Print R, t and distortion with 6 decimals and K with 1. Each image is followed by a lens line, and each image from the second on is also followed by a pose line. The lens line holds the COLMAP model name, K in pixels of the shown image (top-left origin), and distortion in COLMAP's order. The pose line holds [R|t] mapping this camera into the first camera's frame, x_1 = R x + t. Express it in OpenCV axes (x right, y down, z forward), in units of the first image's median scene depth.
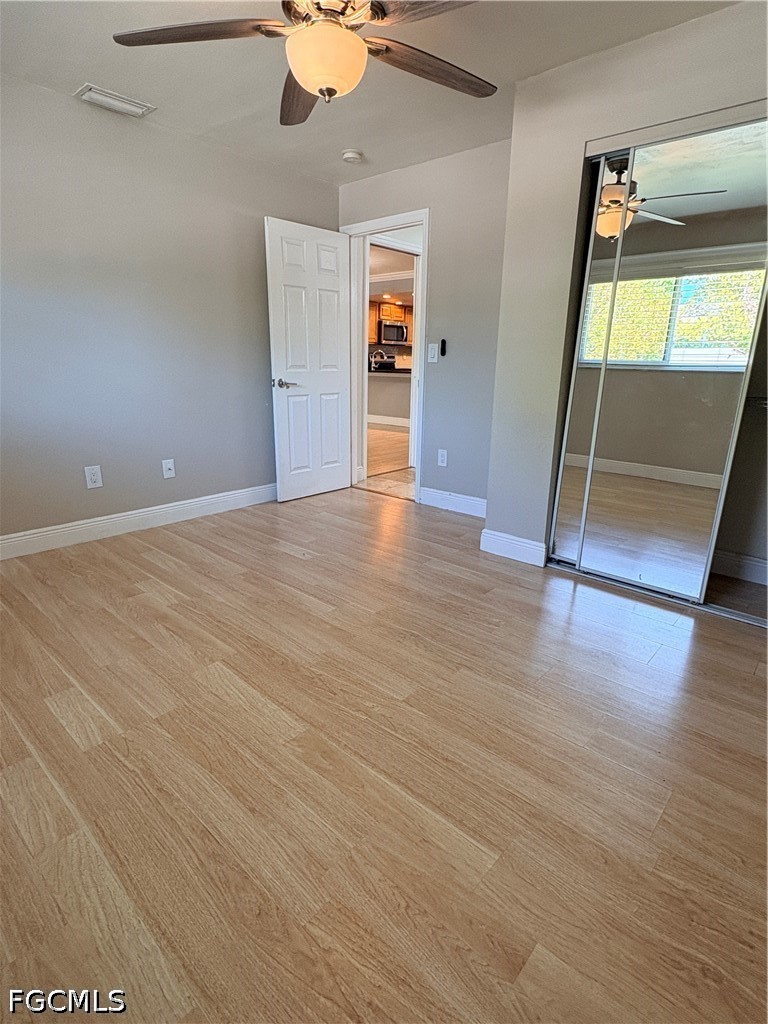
lens RADIAL K [[531.4, 0, 384.0], [0, 531.4, 512.0], [0, 0, 1]] dist [-0.000025, 0.000479]
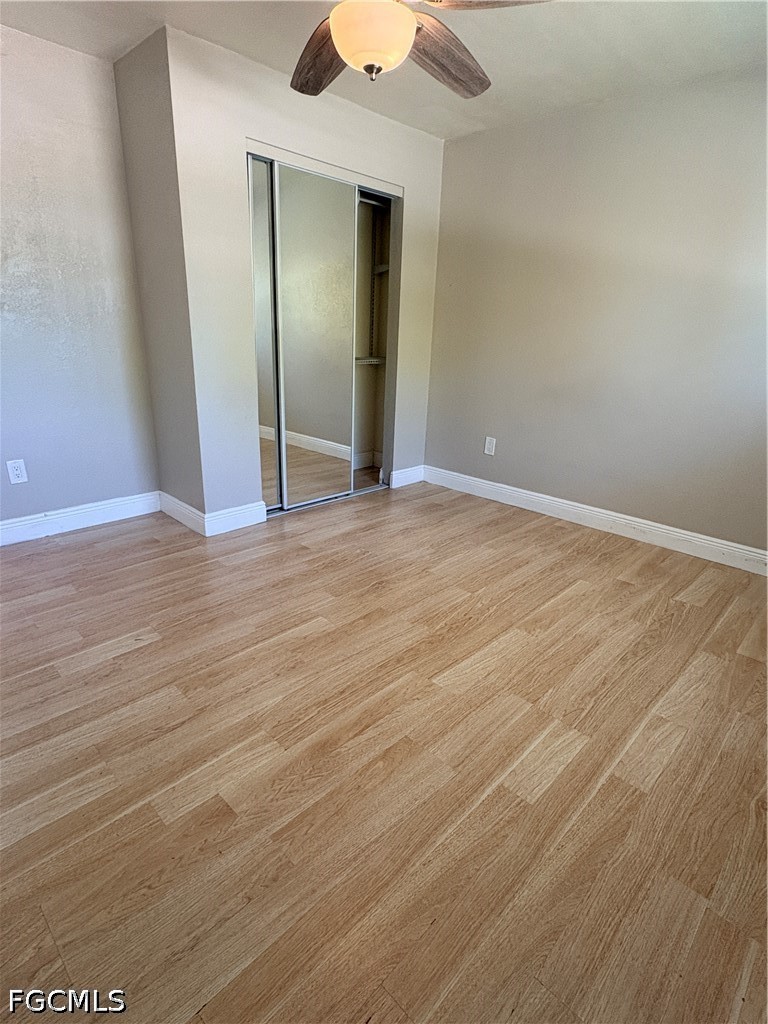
lens RADIAL K [[534.1, 0, 385.9], [0, 534.1, 506.5], [0, 0, 1]] dist [-0.000286, 0.000262]
pose [[0.037267, -0.334073, 0.941810, -1.098126], [0.244061, 0.916967, 0.315604, -0.322342], [-0.969044, 0.218098, 0.115707, 0.891203]]
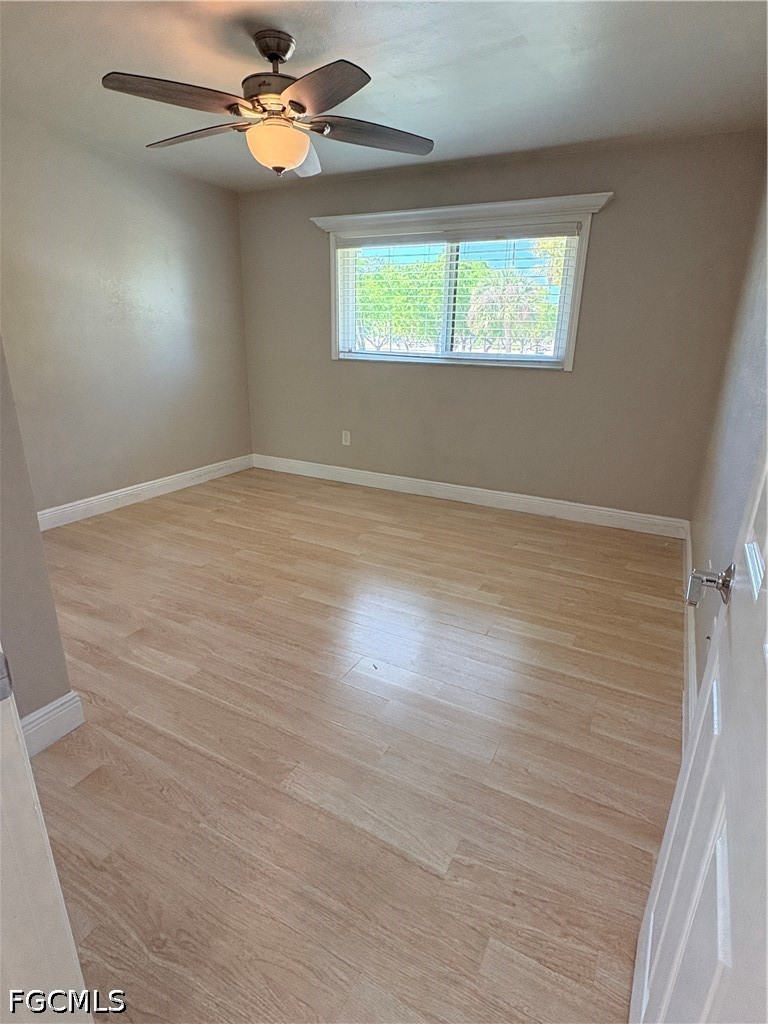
lens RADIAL K [[531.4, 0, 384.0], [0, 531.4, 512.0], [0, 0, 1]] dist [-0.000025, 0.000479]
pose [[-0.970276, 0.045743, -0.237637, -0.008008], [-0.098492, 0.822322, 0.560433, -0.734501], [0.221050, 0.567180, -0.793375, 2.206672]]
